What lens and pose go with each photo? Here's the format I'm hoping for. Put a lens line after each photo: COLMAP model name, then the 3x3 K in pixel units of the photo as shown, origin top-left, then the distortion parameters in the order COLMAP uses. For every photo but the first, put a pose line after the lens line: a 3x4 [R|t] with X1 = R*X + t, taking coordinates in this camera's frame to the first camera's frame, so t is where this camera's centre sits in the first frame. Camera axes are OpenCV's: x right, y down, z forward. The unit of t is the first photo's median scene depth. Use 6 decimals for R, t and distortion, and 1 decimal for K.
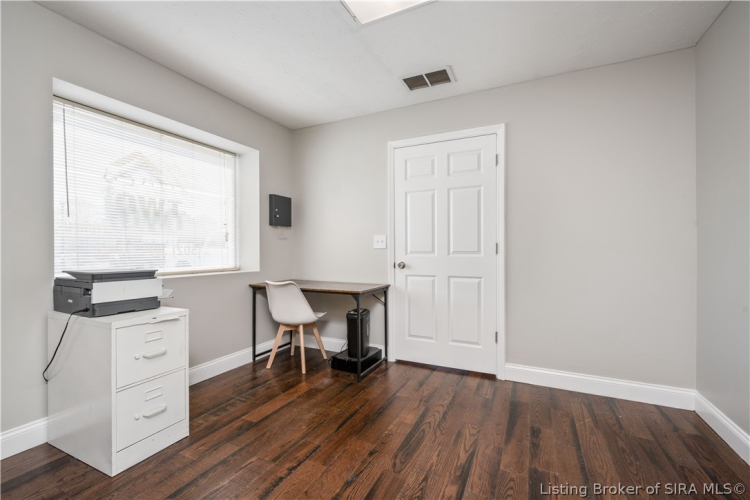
lens RADIAL K [[316.5, 0, 373.9], [0, 316.5, 250.5], [0, 0, 1]] dist [-0.014892, -0.000295]
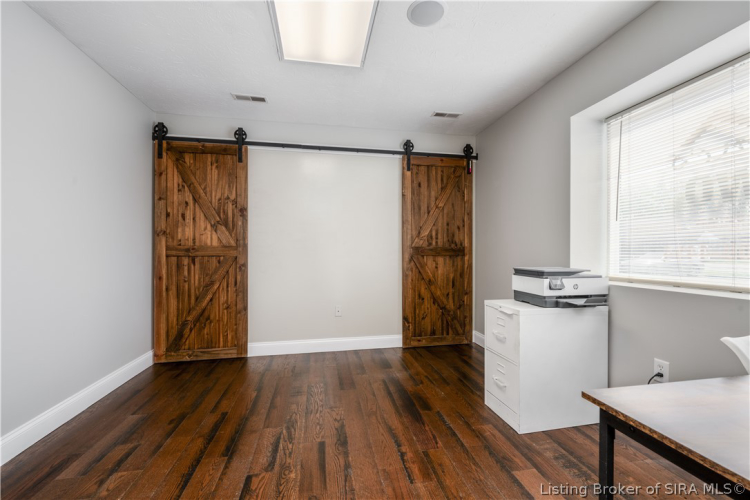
lens RADIAL K [[316.5, 0, 374.1], [0, 316.5, 250.5], [0, 0, 1]] dist [-0.014892, -0.000295]
pose [[-0.804085, 0.002487, -0.594509, 0.412493], [0.000357, 0.999993, 0.003700, -0.009381], [0.594514, 0.002763, -0.804080, 1.623444]]
